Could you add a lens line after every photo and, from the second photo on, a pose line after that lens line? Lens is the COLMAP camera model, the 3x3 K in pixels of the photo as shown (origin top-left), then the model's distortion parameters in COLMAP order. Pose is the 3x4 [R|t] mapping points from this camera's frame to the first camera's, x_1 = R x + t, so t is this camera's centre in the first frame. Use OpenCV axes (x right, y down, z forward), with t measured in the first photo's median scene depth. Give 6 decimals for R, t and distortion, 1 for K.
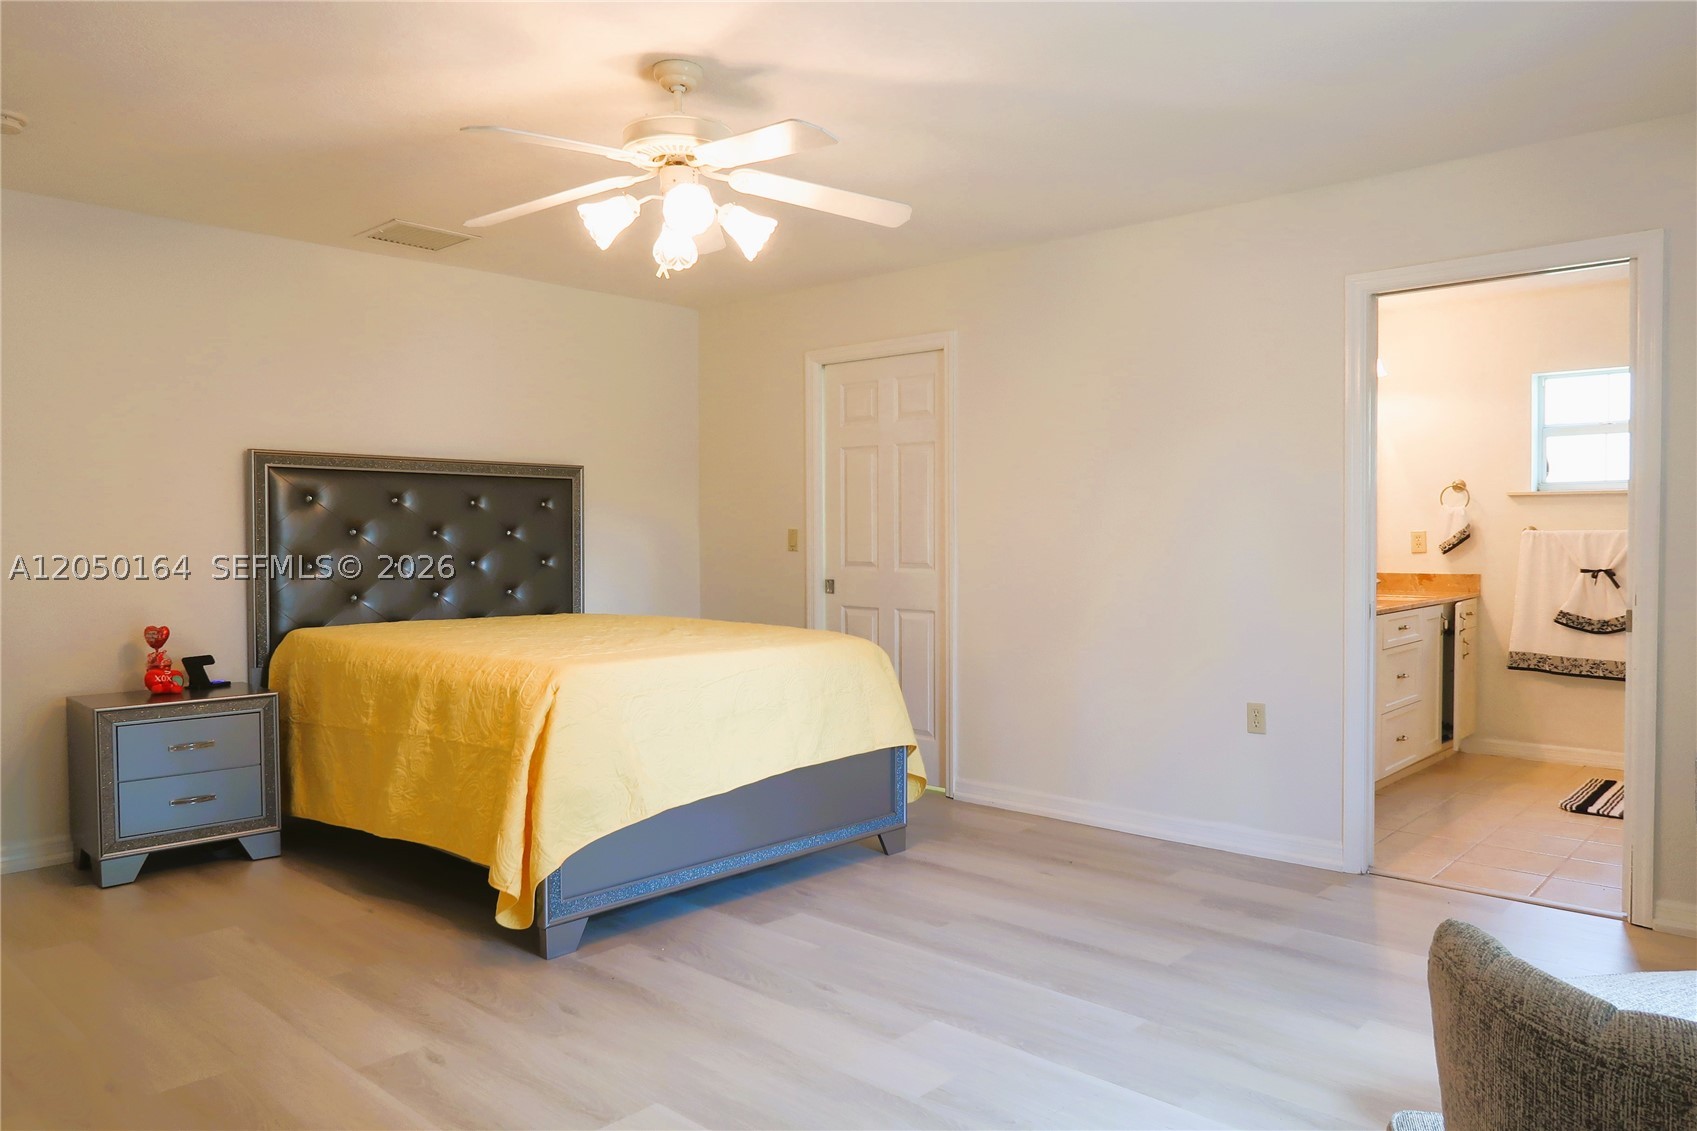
lens RADIAL K [[1177.8, 0, 849.5], [0, 1177.8, 563.3], [0, 0, 1]] dist [-0.027449, 0.008607]
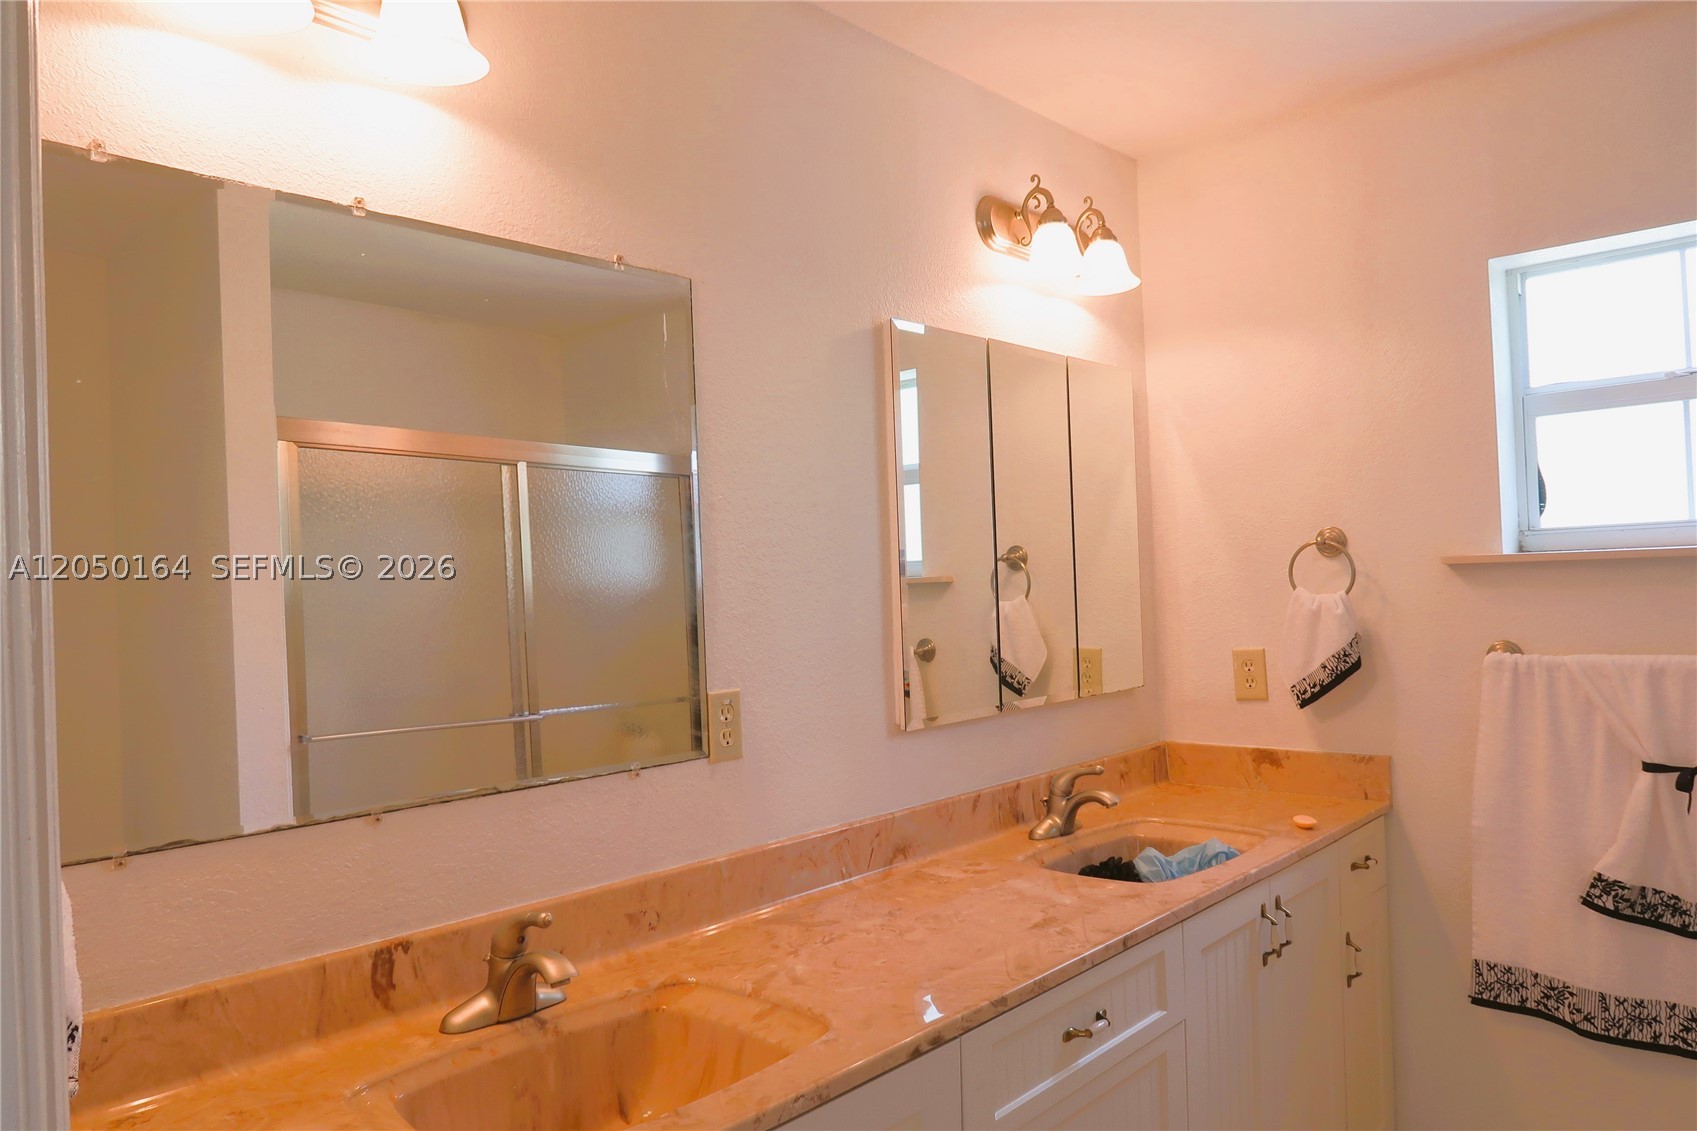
lens RADIAL K [[1177.8, 0, 847.9], [0, 1177.8, 568.4], [0, 0, 1]] dist [-0.027449, 0.008607]
pose [[0.999445, -0.033292, -0.001087, 0.357581], [0.033238, 0.998897, -0.033169, -0.050161], [0.002190, 0.033115, 0.999449, 0.596073]]
